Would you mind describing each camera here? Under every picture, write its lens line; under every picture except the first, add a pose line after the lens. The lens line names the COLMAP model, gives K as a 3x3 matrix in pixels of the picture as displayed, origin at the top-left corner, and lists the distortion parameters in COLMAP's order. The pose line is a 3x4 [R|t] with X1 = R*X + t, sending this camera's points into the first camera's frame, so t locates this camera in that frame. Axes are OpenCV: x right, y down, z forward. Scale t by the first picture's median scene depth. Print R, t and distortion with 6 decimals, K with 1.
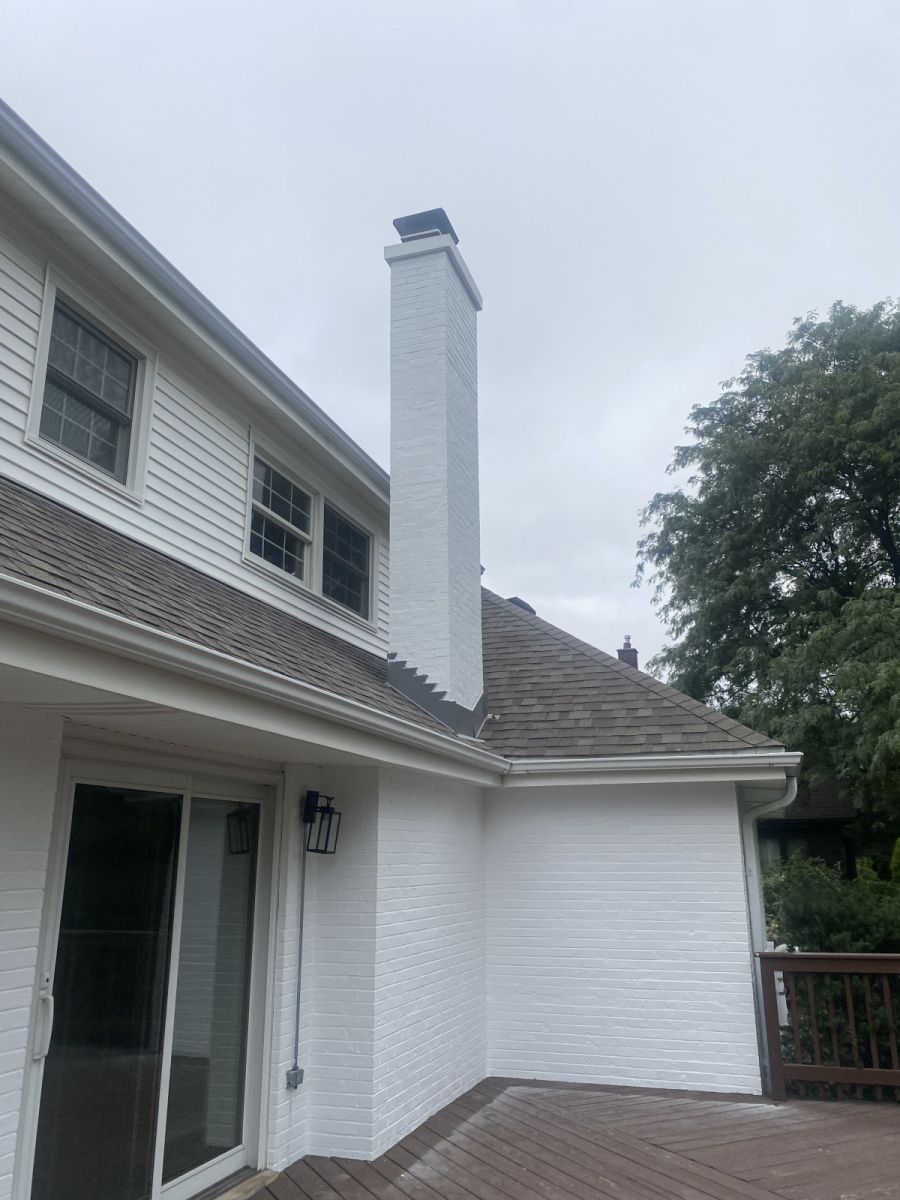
lens RADIAL K [[918.8, 0, 459.7], [0, 918.8, 587.9], [0, 0, 1]] dist [0.035011, -0.047516]
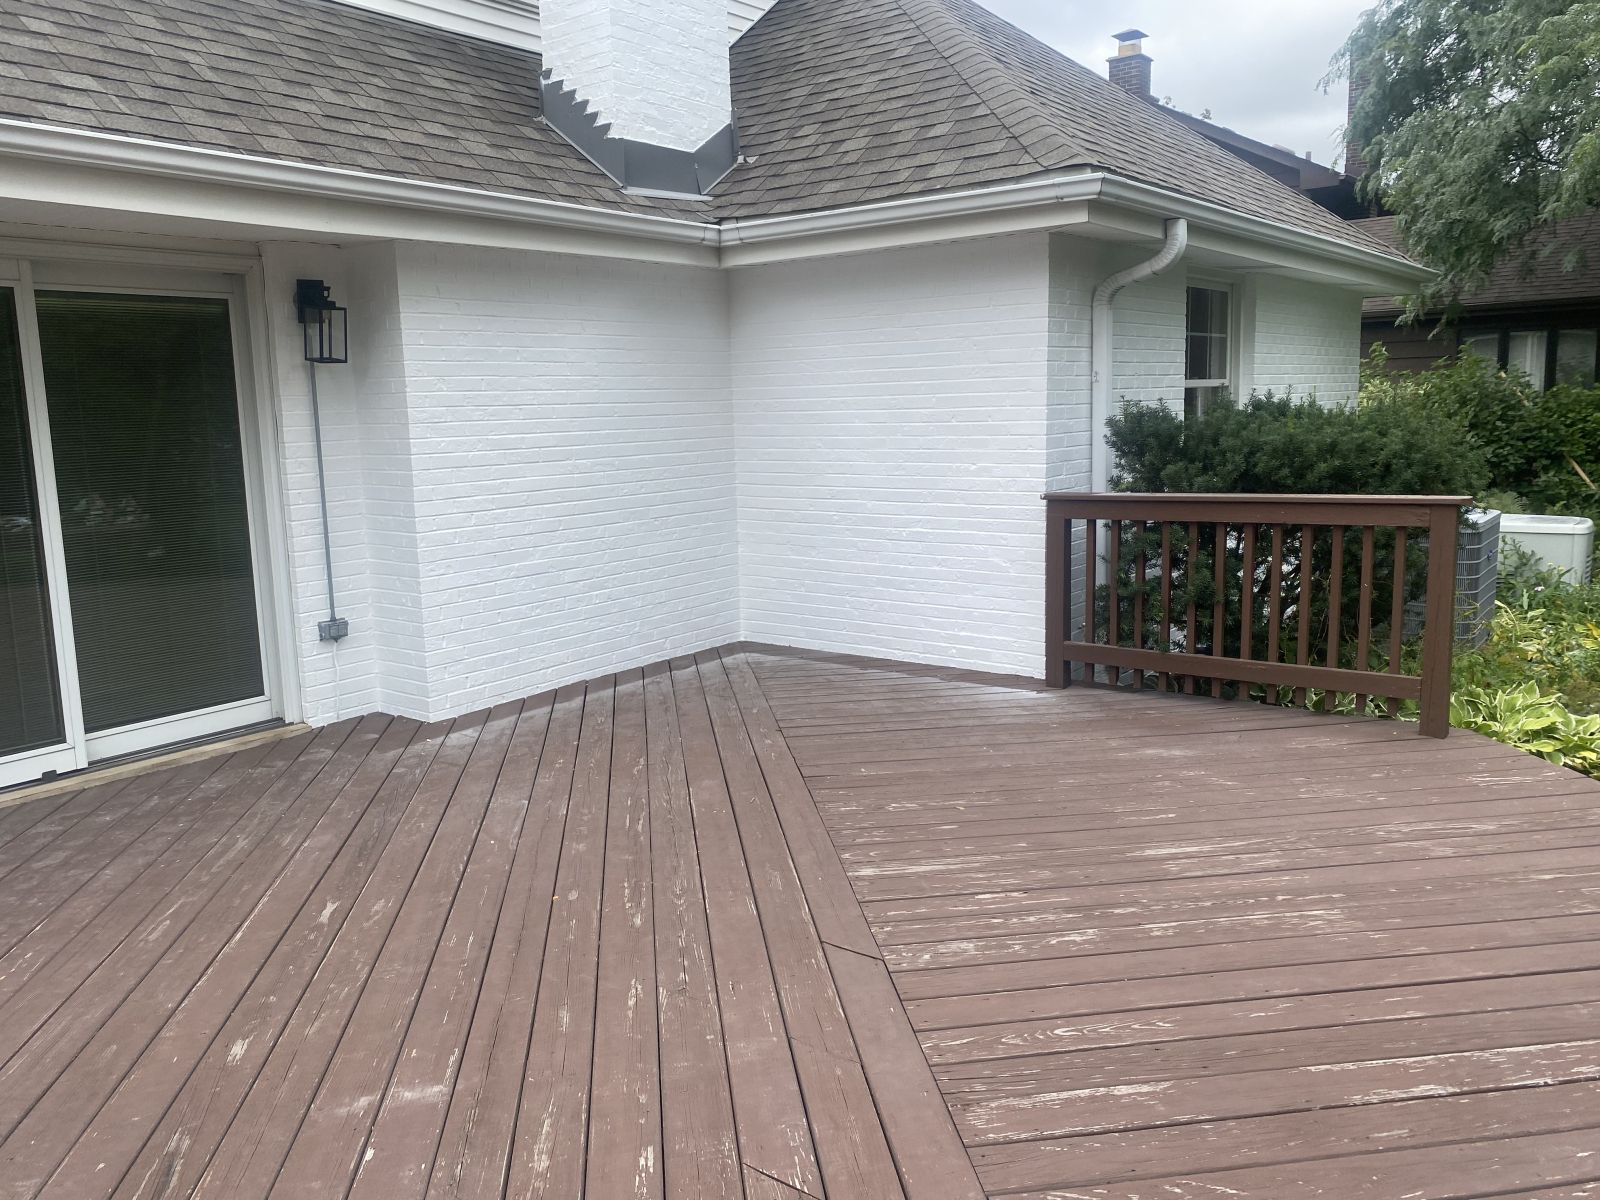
lens RADIAL K [[1225.1, 0, 798.7], [0, 1225.1, 583.0], [0, 0, 1]] dist [0.035011, -0.047516]
pose [[0.947189, 0.026660, -0.319565, 0.424610], [0.112109, 0.906125, 0.407885, 0.070487], [0.300440, -0.422170, 0.855283, 0.156962]]
